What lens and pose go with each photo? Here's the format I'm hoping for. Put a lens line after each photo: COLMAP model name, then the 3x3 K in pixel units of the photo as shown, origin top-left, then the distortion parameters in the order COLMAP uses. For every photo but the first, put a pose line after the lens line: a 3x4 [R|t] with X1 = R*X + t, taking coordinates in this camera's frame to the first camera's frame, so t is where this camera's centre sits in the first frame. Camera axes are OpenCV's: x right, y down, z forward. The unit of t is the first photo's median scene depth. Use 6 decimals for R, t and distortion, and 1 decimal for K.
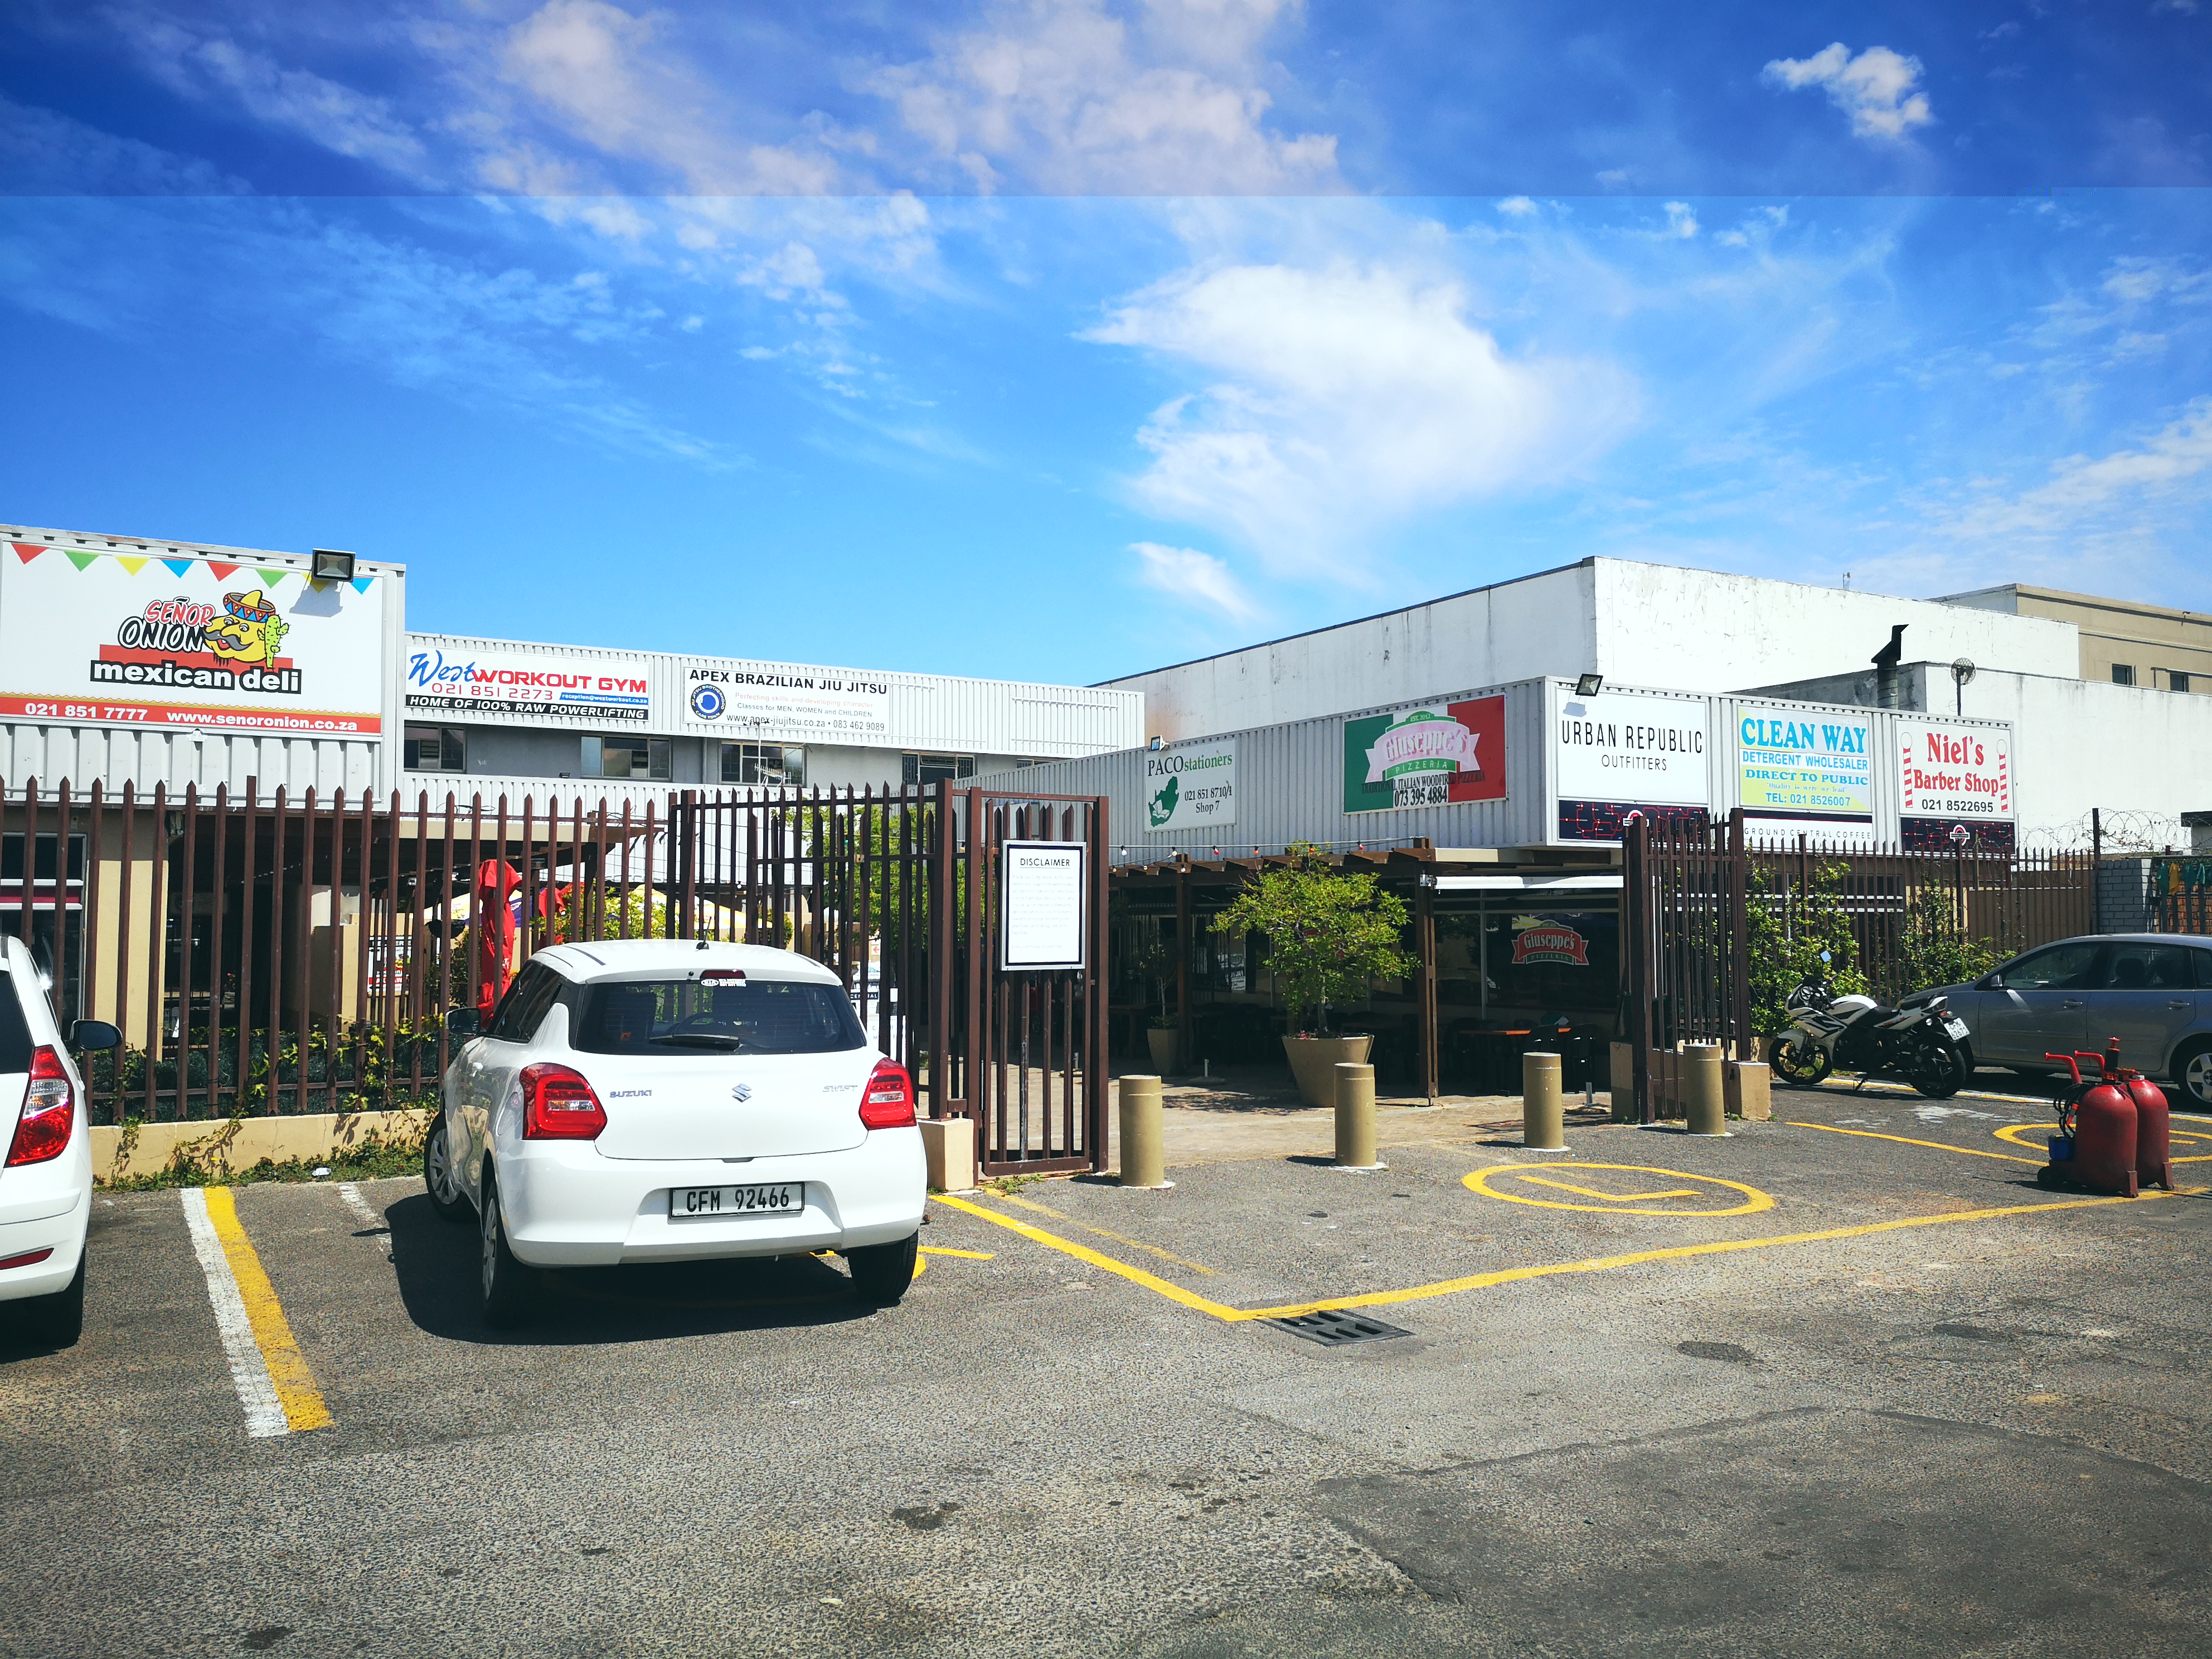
lens RADIAL K [[1714.9, 0, 1102.0], [0, 1714.9, 840.9], [0, 0, 1]] dist [0.101674, -0.126926]
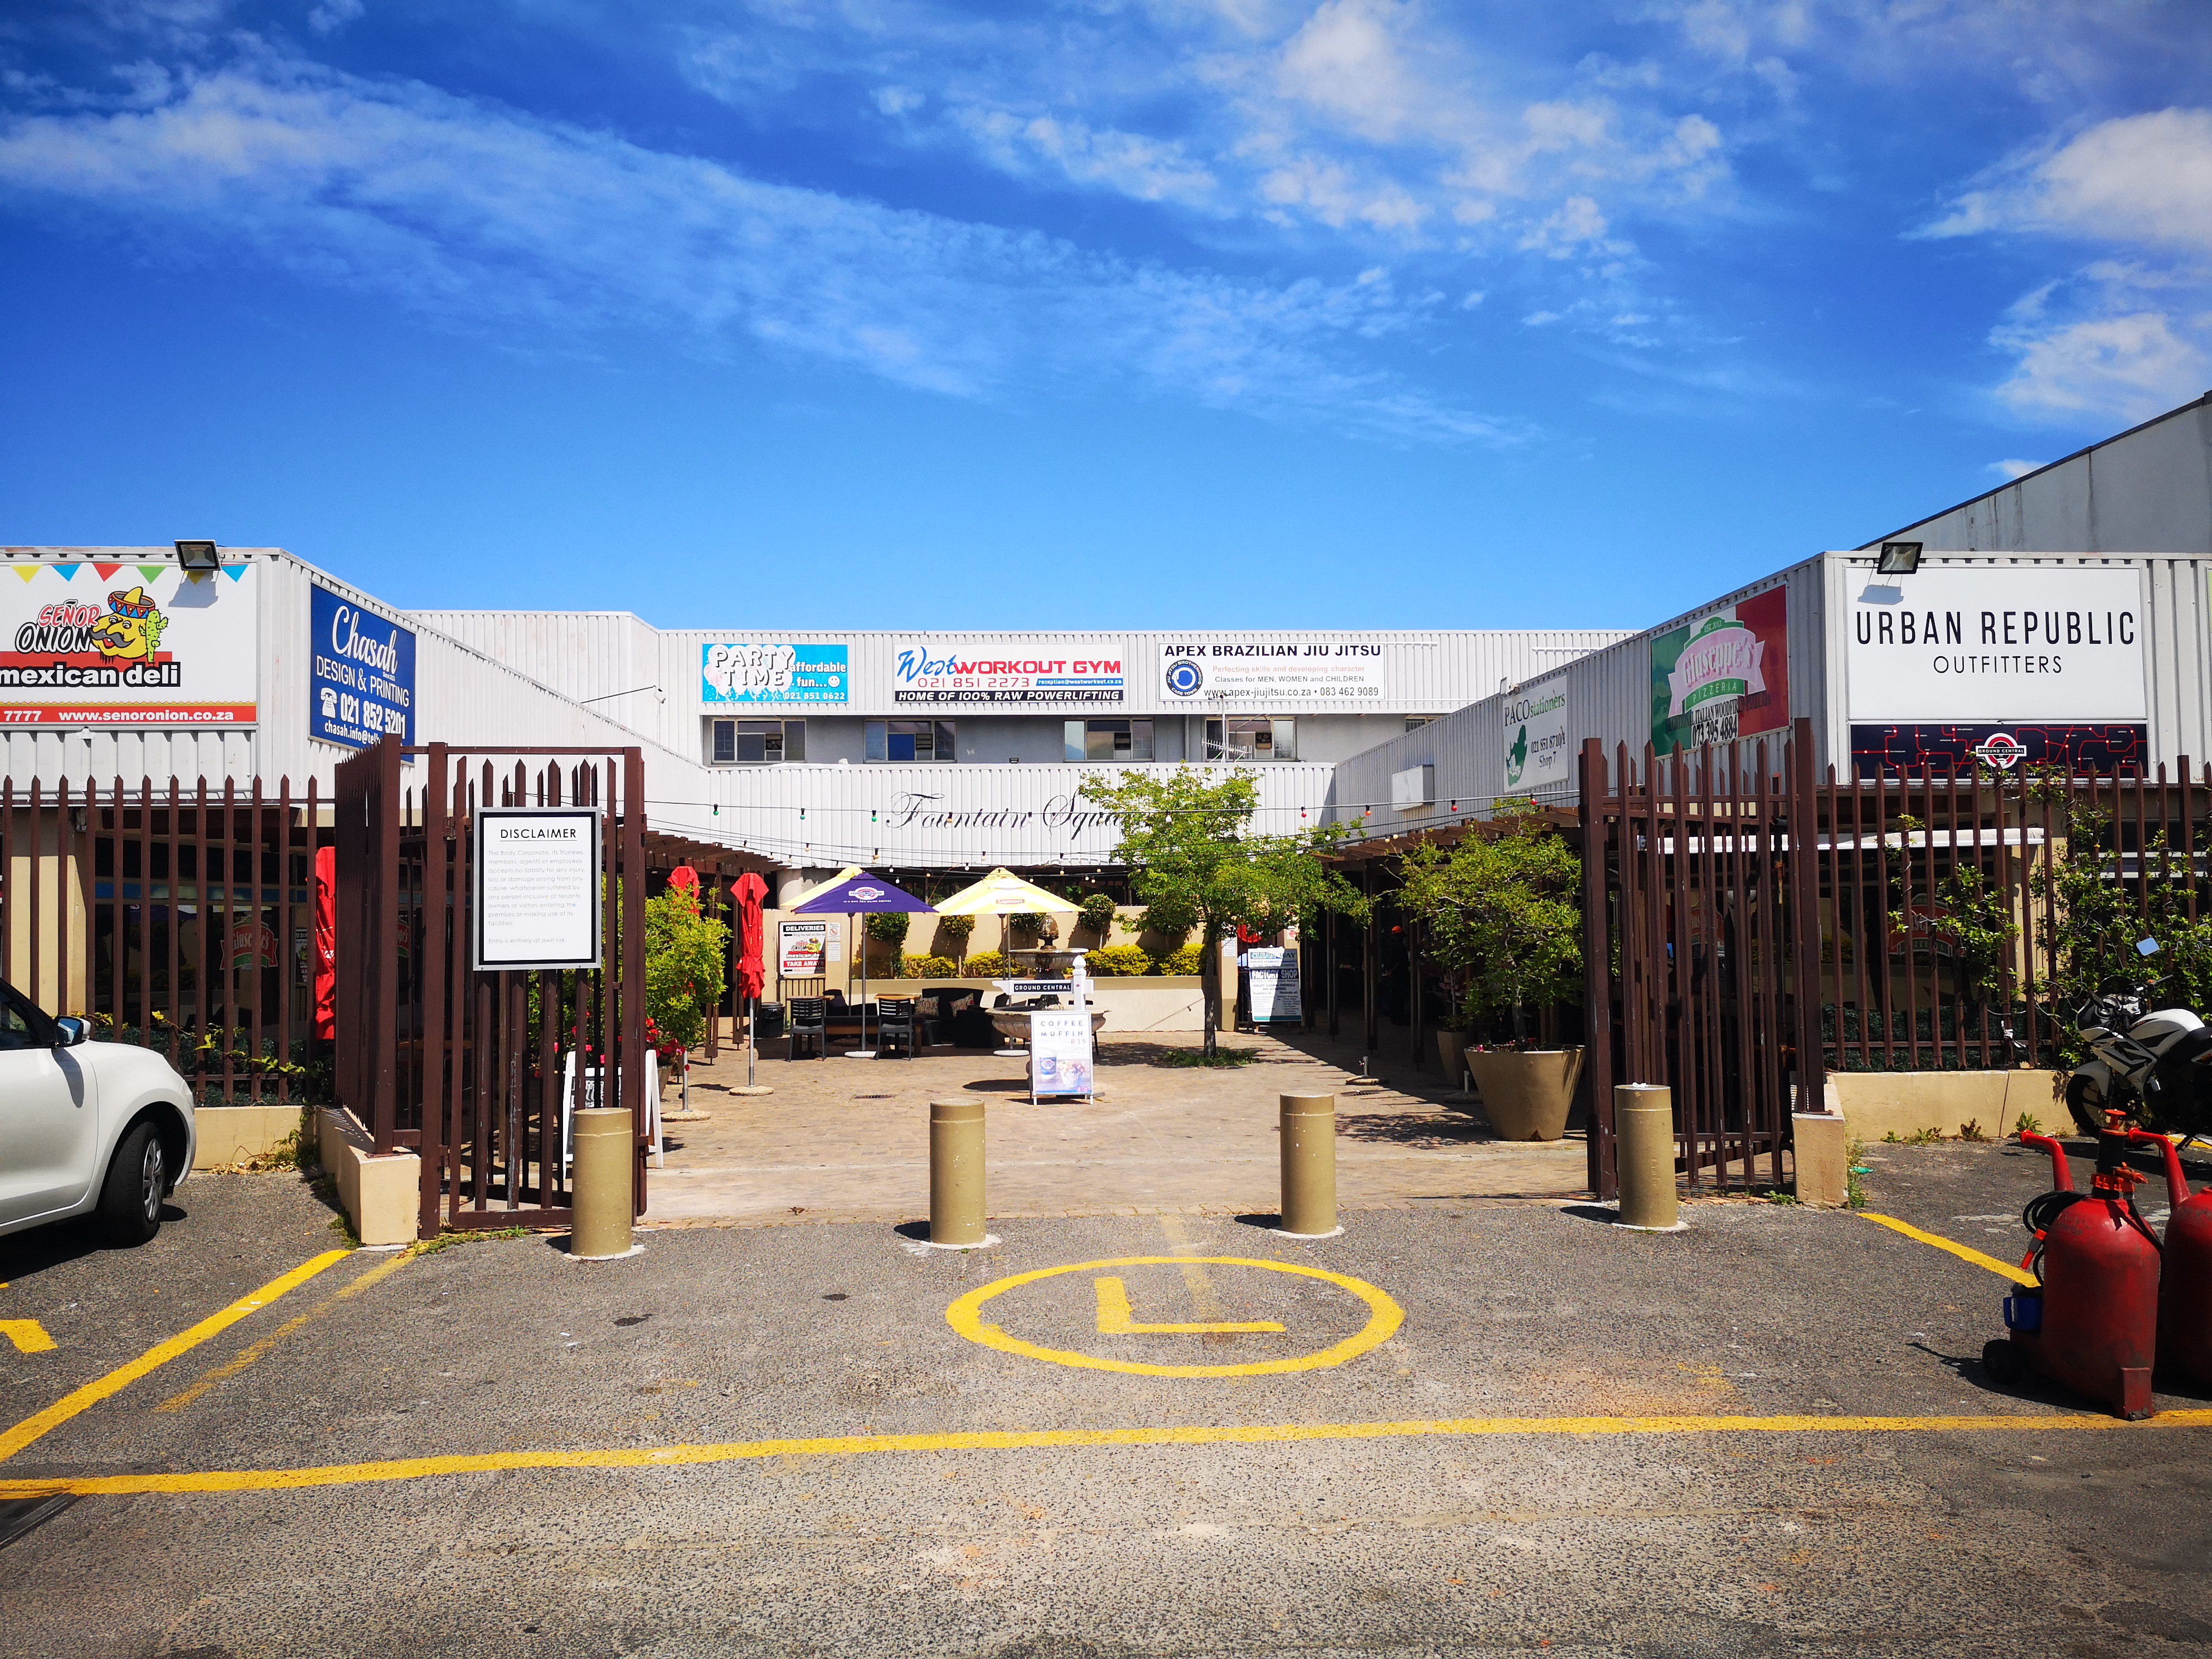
lens RADIAL K [[1714.9, 0, 1099.6], [0, 1714.9, 860.3], [0, 0, 1]] dist [0.101674, -0.126926]
pose [[0.894139, -0.021353, -0.447281, 0.264139], [0.031373, 0.999395, 0.015006, 0.009816], [0.446690, -0.027451, 0.894268, 0.191358]]
